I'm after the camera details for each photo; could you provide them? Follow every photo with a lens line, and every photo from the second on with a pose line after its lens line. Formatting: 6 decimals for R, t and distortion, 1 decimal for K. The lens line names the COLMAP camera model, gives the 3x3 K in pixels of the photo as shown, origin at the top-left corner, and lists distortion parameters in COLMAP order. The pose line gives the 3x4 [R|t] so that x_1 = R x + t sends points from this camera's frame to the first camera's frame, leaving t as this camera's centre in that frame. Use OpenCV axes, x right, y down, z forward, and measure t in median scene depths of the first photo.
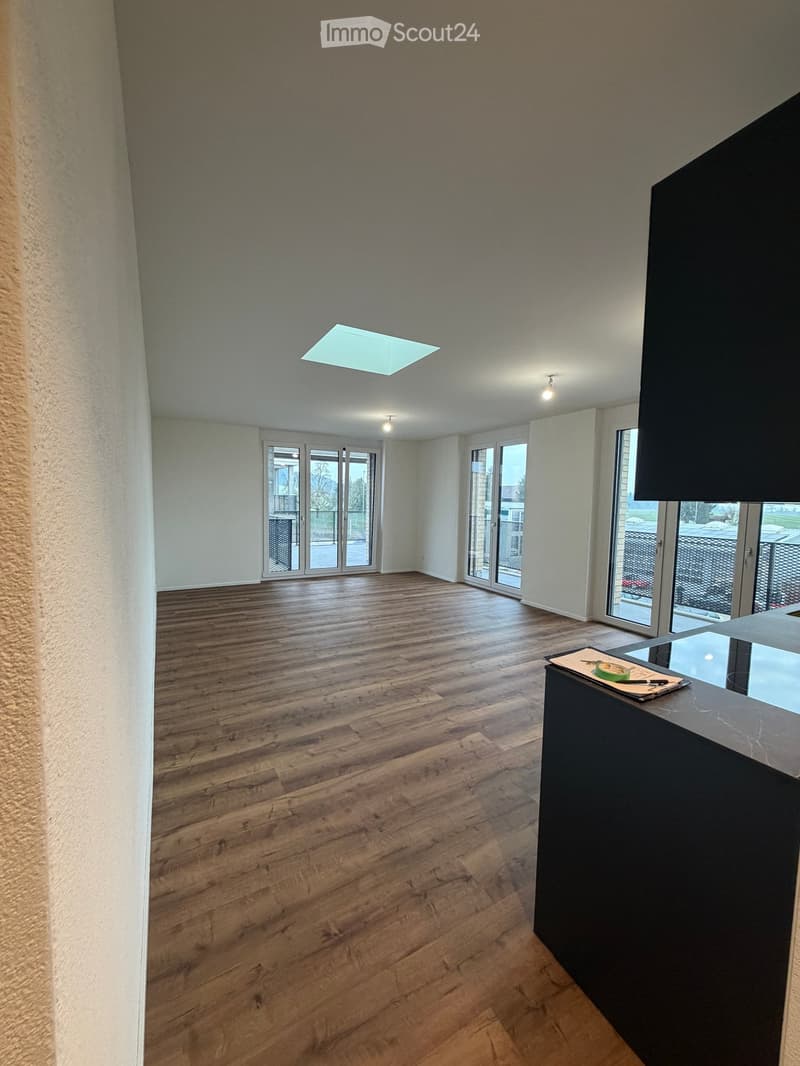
lens RADIAL K [[420.1, 0, 408.9], [0, 420.1, 533.3], [0, 0, 1]] dist [-0.000073, -0.000466]
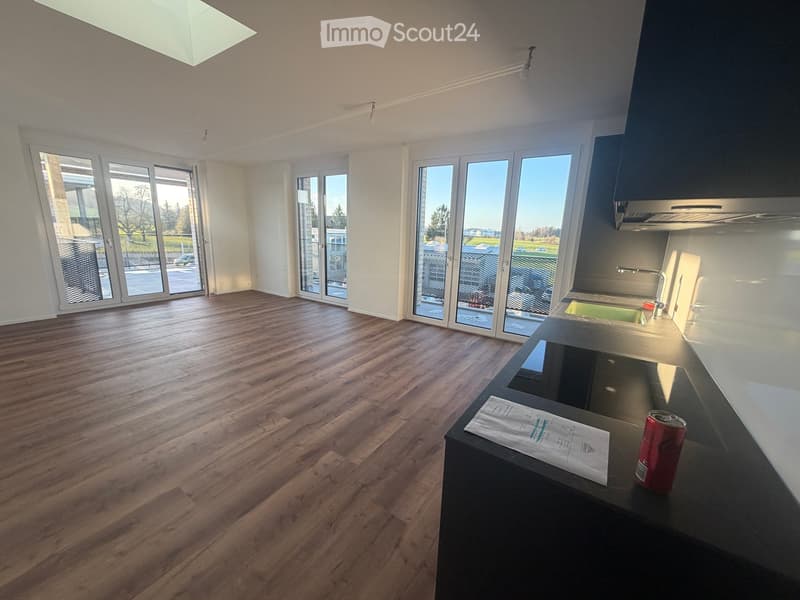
lens RADIAL K [[315.3, 0, 398.9], [0, 315.3, 298.8], [0, 0, 1]] dist [-0.000073, -0.000466]
pose [[0.897802, -0.086142, 0.431892, 0.008096], [0.023068, 0.988536, 0.149213, -0.002675], [-0.439794, -0.124001, 0.889497, 0.158376]]
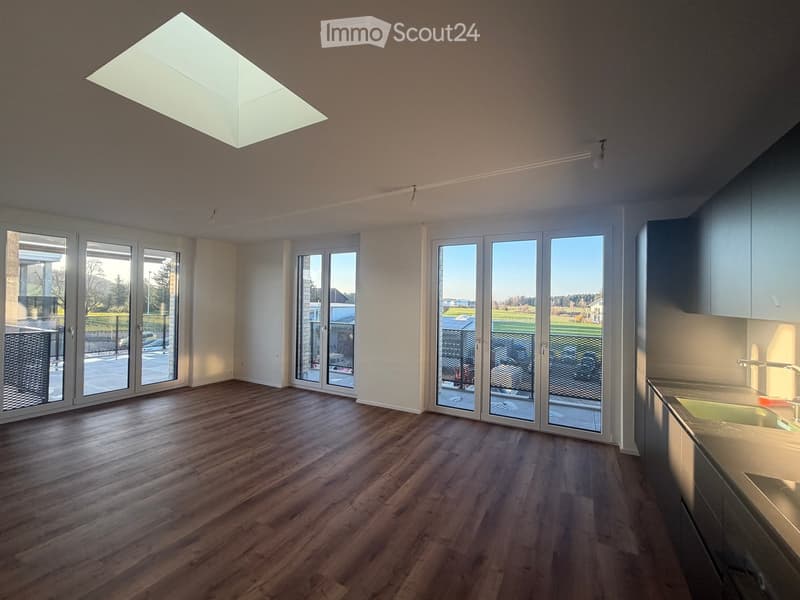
lens RADIAL K [[334.2, 0, 403.0], [0, 334.2, 298.5], [0, 0, 1]] dist [-0.001535, 0.000395]
pose [[0.854846, -0.001561, 0.518879, -0.084725], [0.044914, 0.996465, -0.070996, -0.036016], [-0.516934, 0.083995, 0.851895, 0.271230]]
